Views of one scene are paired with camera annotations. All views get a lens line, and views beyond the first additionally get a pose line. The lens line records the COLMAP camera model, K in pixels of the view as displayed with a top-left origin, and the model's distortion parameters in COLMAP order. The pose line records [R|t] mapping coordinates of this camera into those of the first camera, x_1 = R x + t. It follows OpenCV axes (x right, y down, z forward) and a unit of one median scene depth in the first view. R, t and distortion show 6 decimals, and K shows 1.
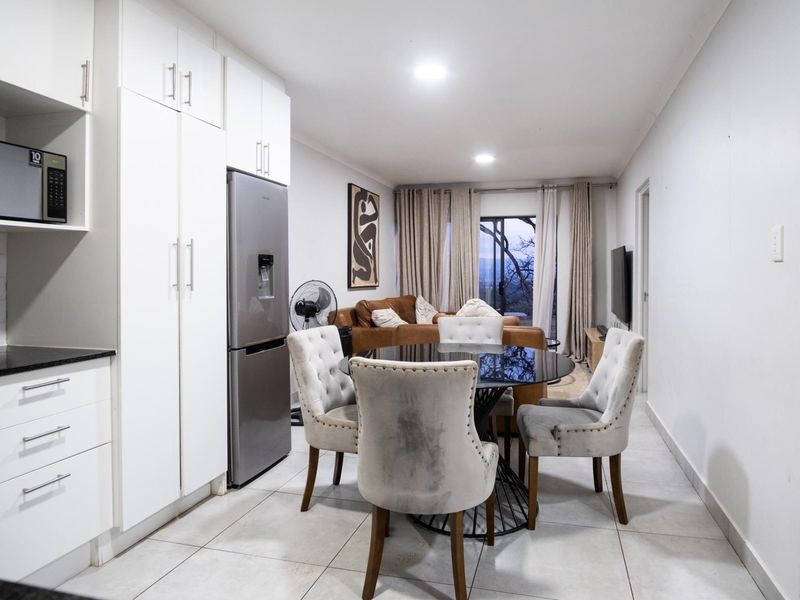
lens RADIAL K [[508.2, 0, 447.7], [0, 508.2, 281.3], [0, 0, 1]] dist [-0.036666, 0.001985]
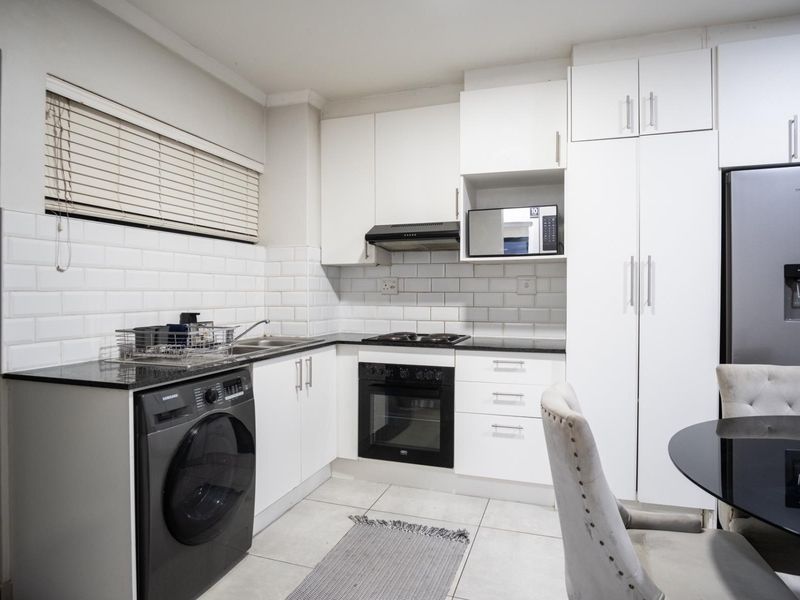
lens RADIAL K [[478.6, 0, 402.7], [0, 478.6, 297.9], [0, 0, 1]] dist [-0.033503, 0.008832]
pose [[-0.095138, 0.010193, -0.995412, 0.199446], [-0.014652, 0.999825, 0.011639, -0.000784], [0.995356, 0.015692, -0.094972, 0.235536]]
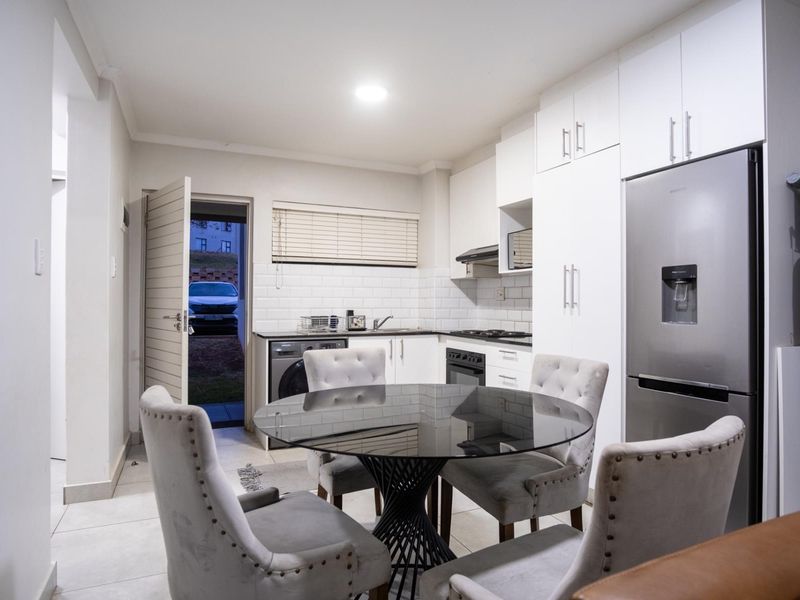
lens RADIAL K [[478.6, 0, 402.7], [0, 478.6, 297.9], [0, 0, 1]] dist [-0.033503, 0.008832]
pose [[-0.786358, -0.010644, -0.617680, 0.196372], [-0.012562, 0.999920, -0.001238, 0.000737], [0.617644, 0.006786, -0.786429, 0.643650]]
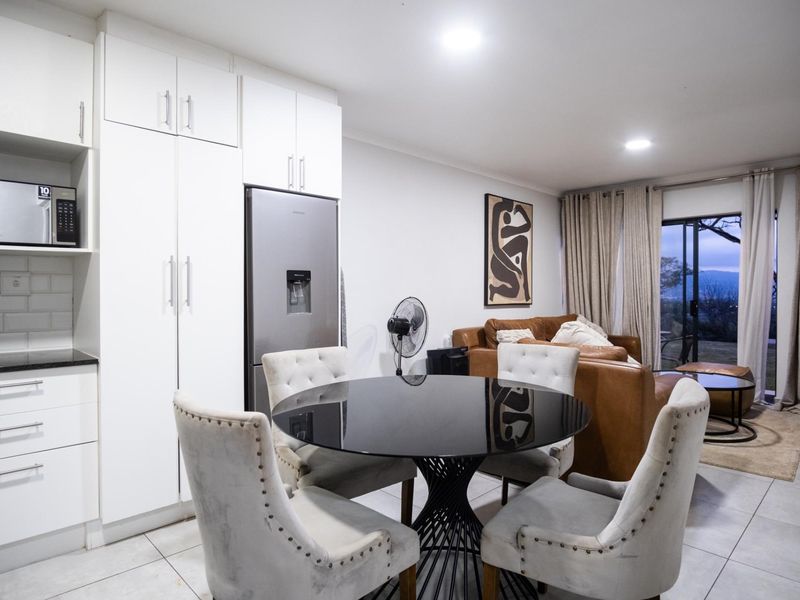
lens RADIAL K [[488.4, 0, 402.7], [0, 488.4, 297.8], [0, 0, 1]] dist [-0.036198, 0.003934]
pose [[0.842371, 0.004180, -0.538882, 0.160419], [-0.005091, 0.999987, -0.000201, -0.000122], [0.538874, 0.002912, 0.842381, 0.157158]]
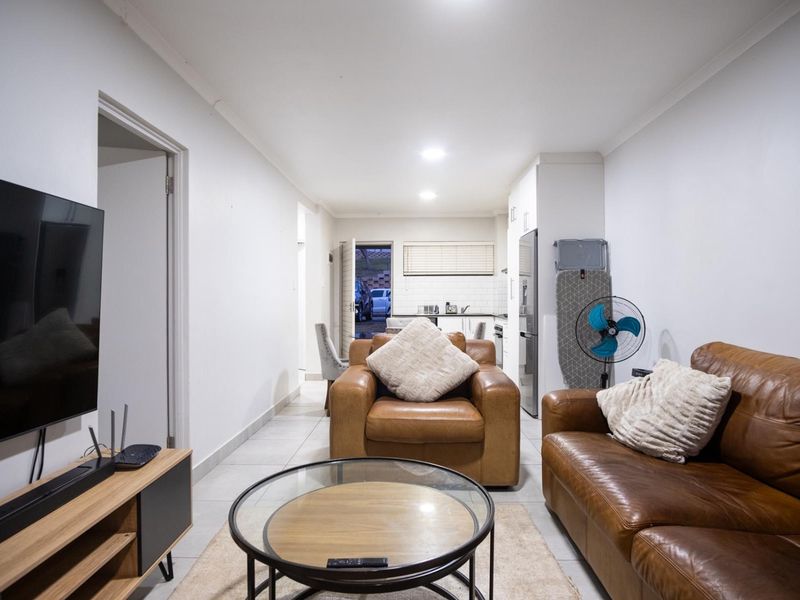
lens RADIAL K [[478.6, 0, 402.7], [0, 478.6, 297.9], [0, 0, 1]] dist [-0.033503, 0.008832]
pose [[-0.978482, 0.001155, -0.206329, 0.179640], [-0.000998, 0.999946, 0.010330, -0.004310], [0.206330, 0.010313, -0.978428, 1.219817]]
